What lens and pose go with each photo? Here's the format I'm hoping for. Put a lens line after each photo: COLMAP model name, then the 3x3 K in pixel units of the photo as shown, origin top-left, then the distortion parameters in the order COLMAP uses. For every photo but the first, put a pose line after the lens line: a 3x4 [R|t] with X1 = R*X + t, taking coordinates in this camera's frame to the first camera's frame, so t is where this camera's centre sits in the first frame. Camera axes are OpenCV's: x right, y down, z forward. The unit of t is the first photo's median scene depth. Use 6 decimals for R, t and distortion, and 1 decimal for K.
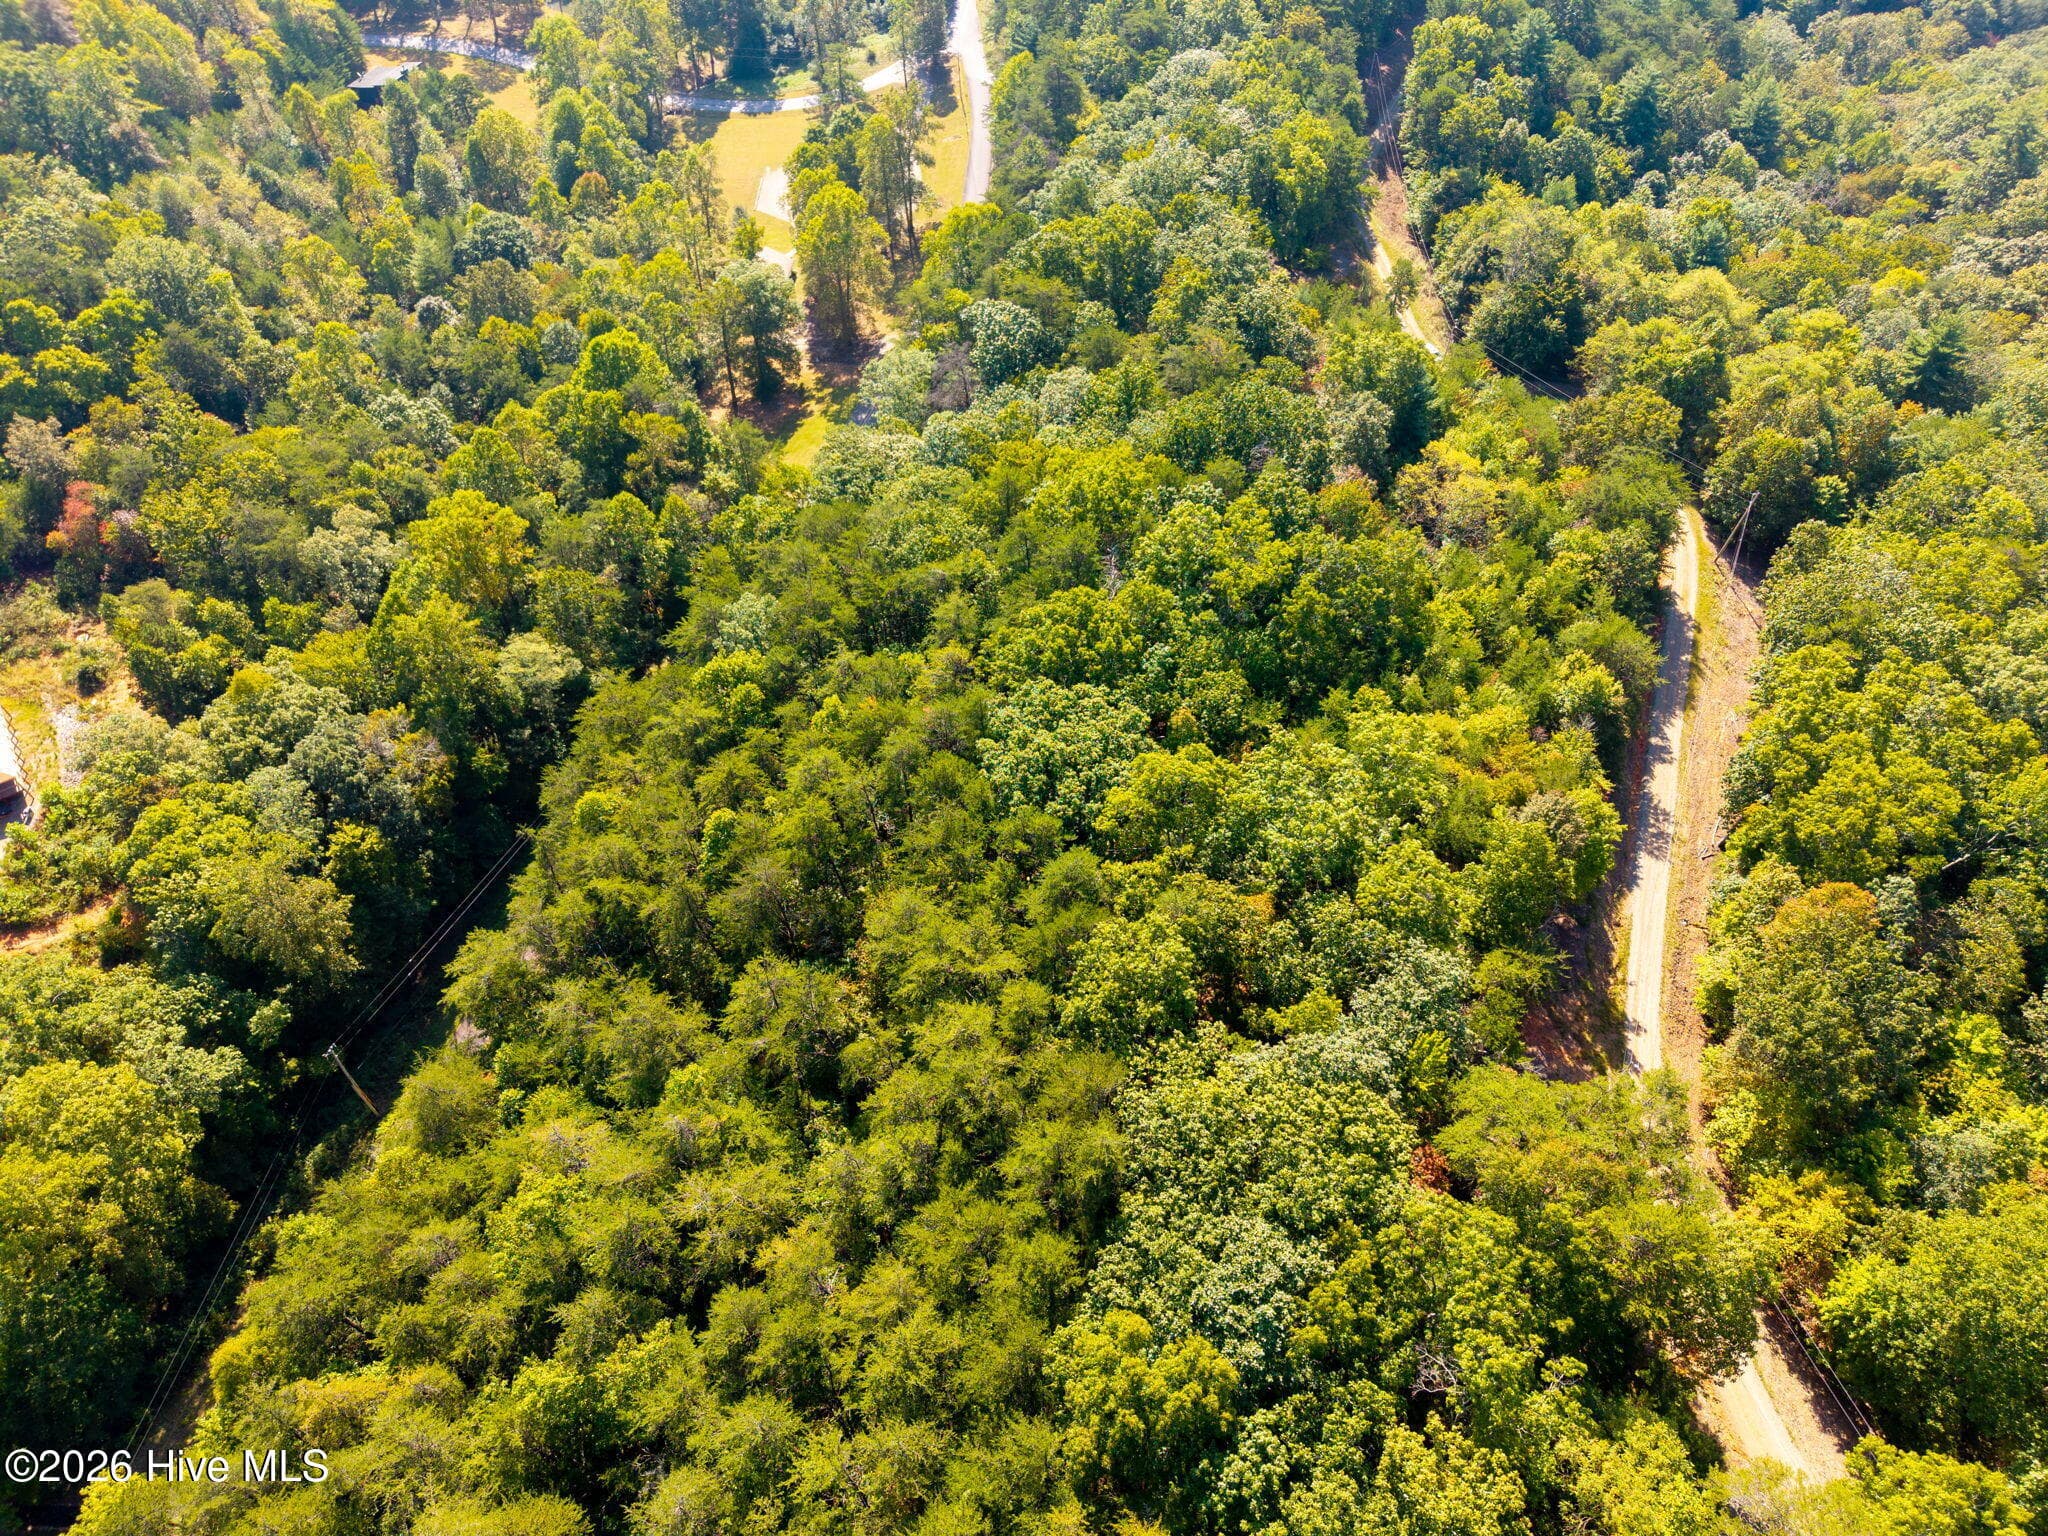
lens RADIAL K [[1357.9, 0, 1031.8], [0, 1357.9, 765.2], [0, 0, 1]] dist [0.009409, -0.005627]
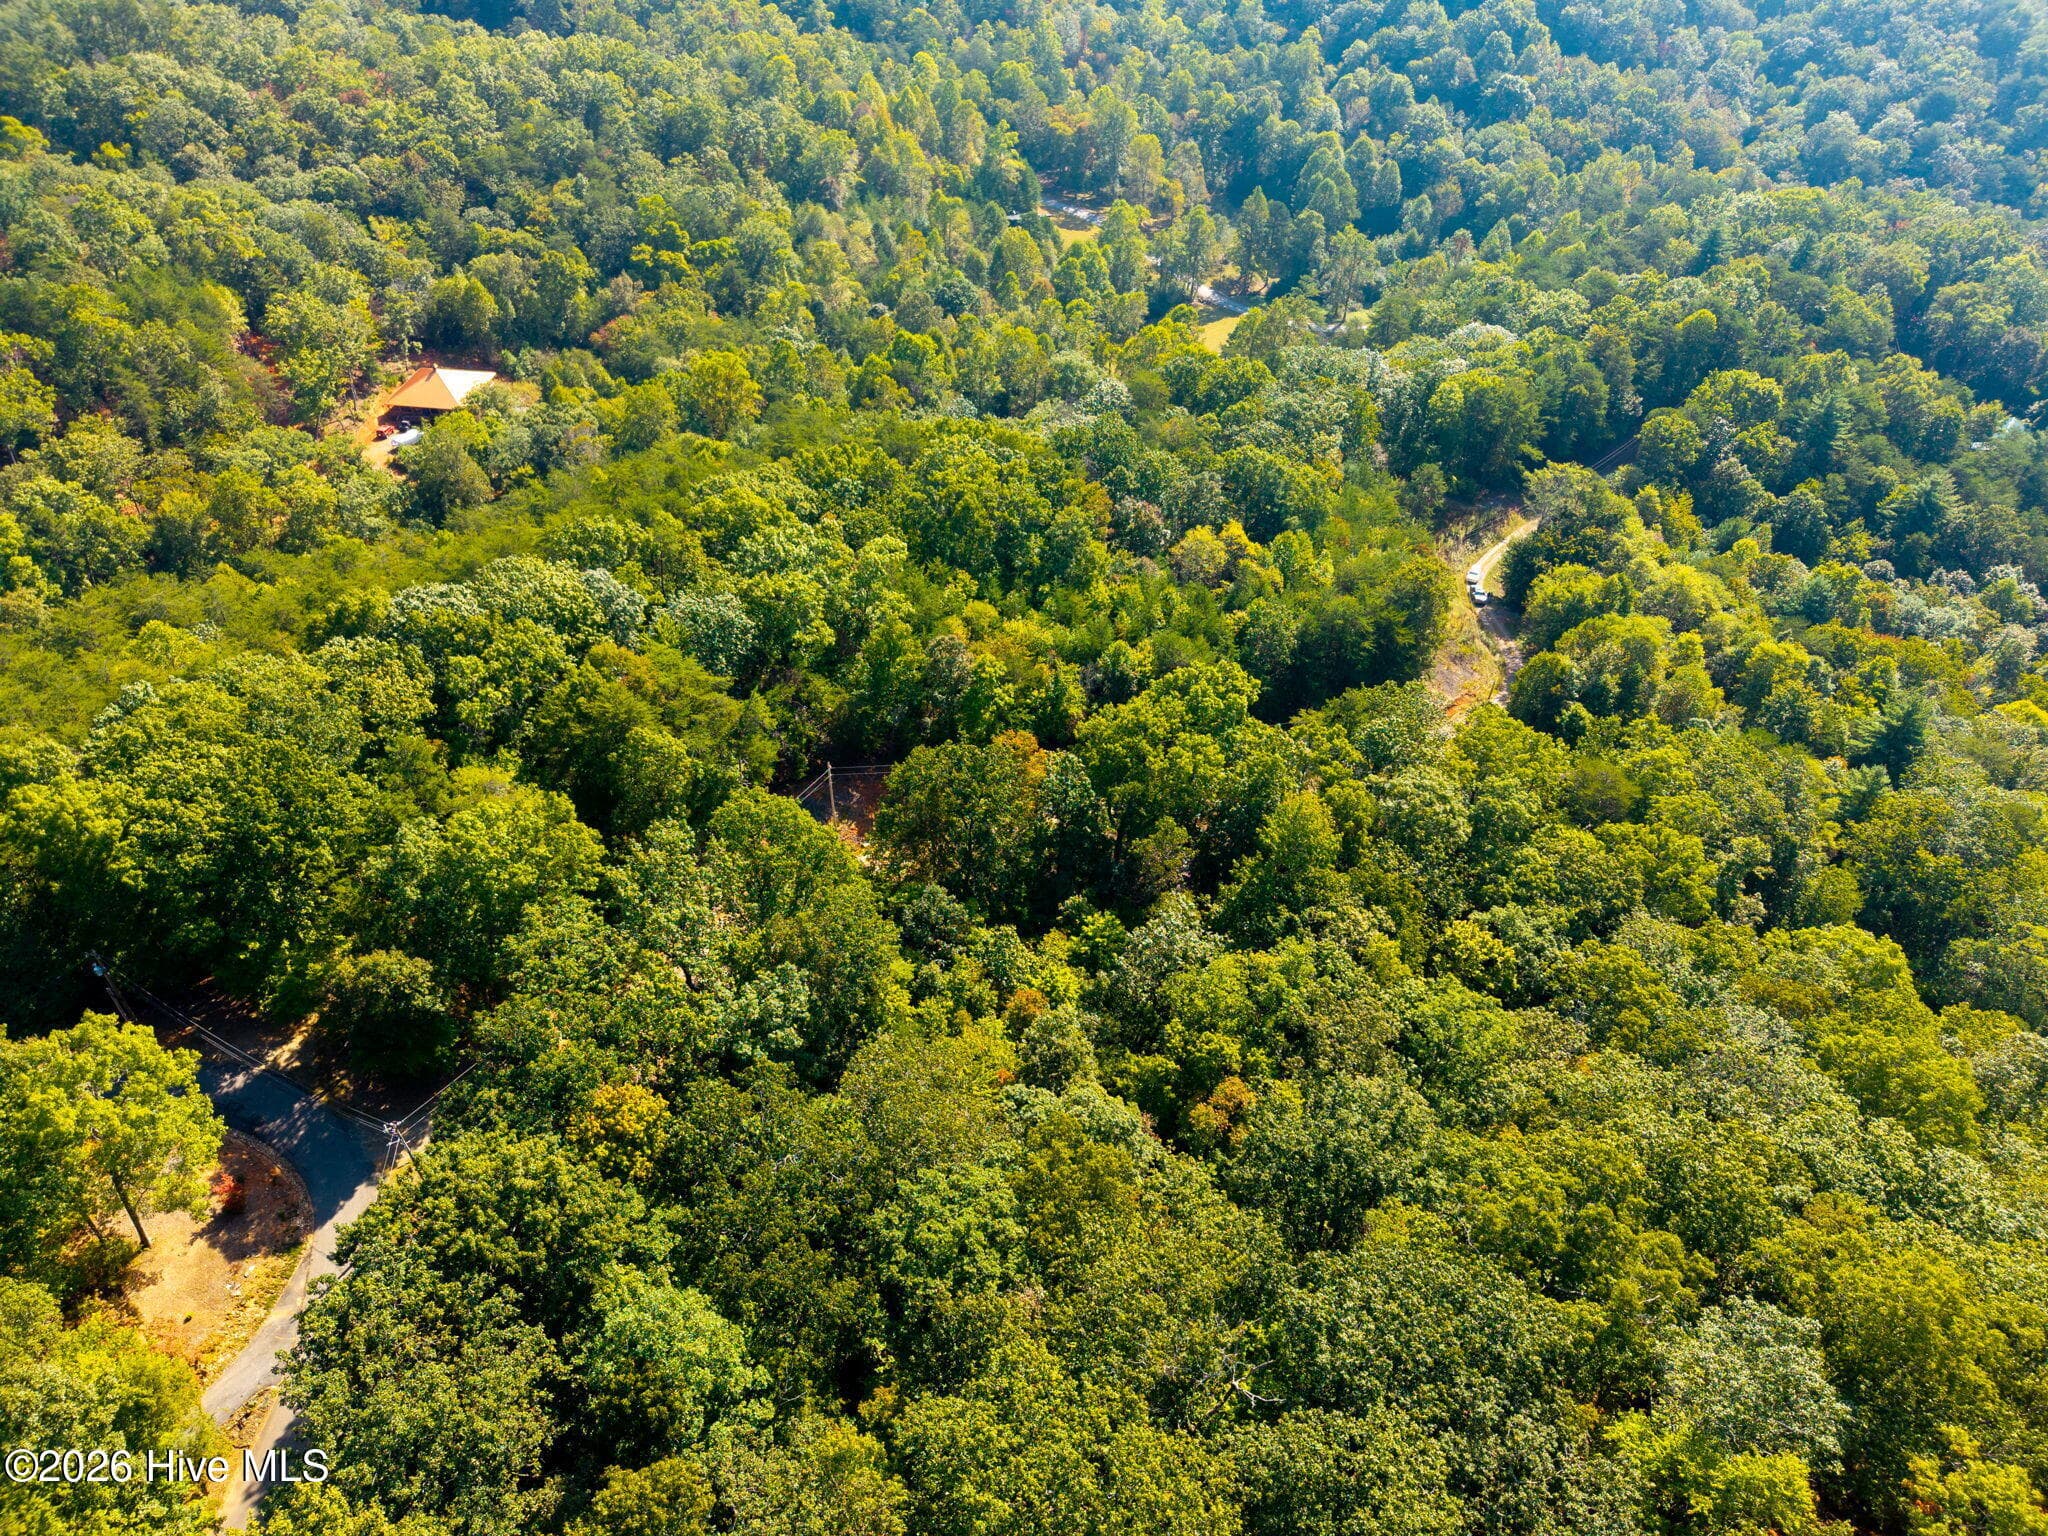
lens RADIAL K [[1357.9, 0, 1032.1], [0, 1357.9, 775.1], [0, 0, 1]] dist [0.009409, -0.005627]
pose [[0.761385, 0.430795, -0.484468, 0.675416], [-0.524123, 0.848851, -0.068897, 0.113777], [0.381561, 0.306378, 0.872092, -0.067571]]
